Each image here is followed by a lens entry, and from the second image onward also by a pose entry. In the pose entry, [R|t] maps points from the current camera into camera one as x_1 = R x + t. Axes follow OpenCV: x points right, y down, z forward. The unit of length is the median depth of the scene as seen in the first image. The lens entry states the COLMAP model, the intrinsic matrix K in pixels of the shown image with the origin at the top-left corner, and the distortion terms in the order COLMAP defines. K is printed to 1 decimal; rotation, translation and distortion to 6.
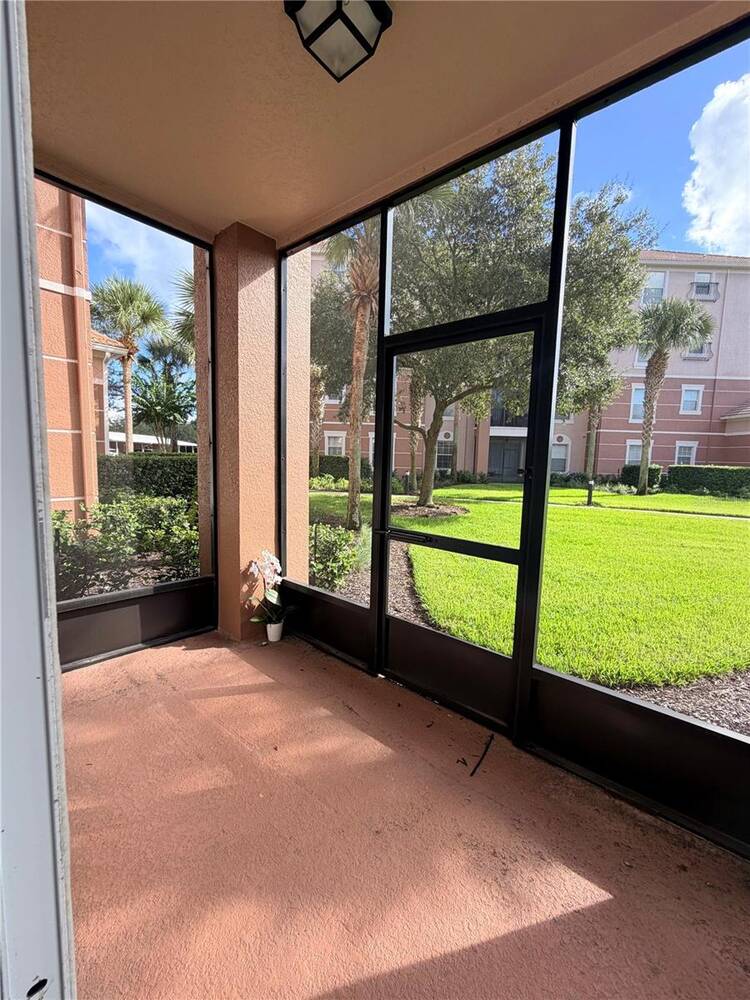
lens RADIAL K [[396.1, 0, 378.3], [0, 396.1, 502.9], [0, 0, 1]] dist [-0.001773, 0.000557]
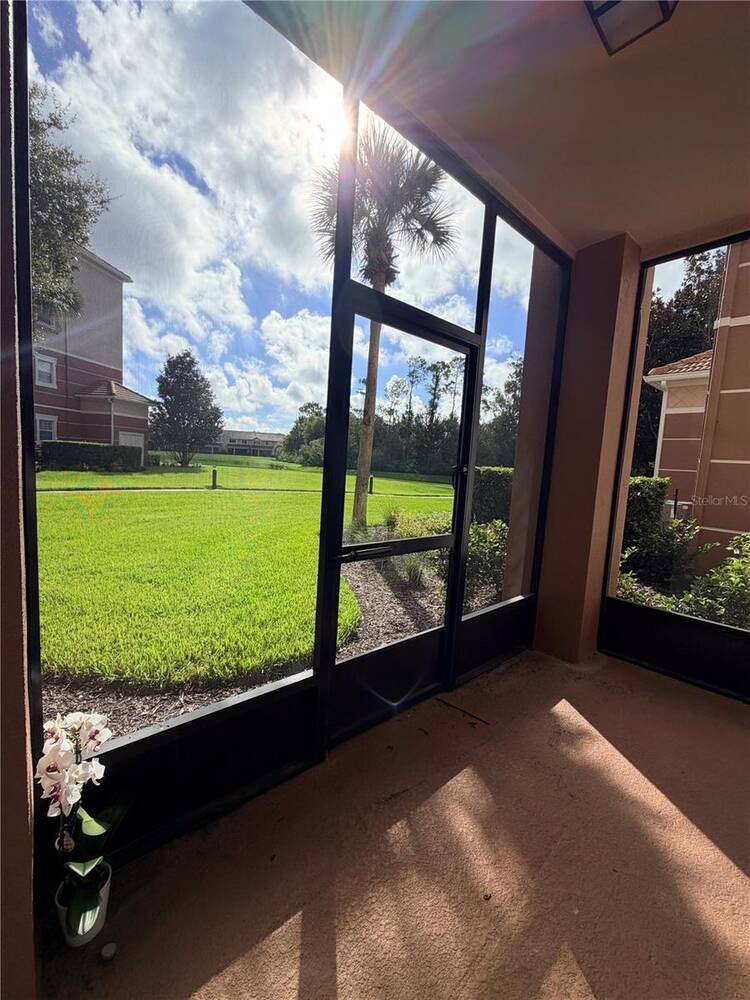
lens RADIAL K [[396.1, 0, 378.2], [0, 396.1, 497.9], [0, 0, 1]] dist [-0.001773, 0.000557]
pose [[0.143869, -0.106081, 0.983895, -0.568258], [0.053710, 0.993609, 0.099275, -0.076662], [-0.988138, 0.038562, 0.148647, 0.696765]]
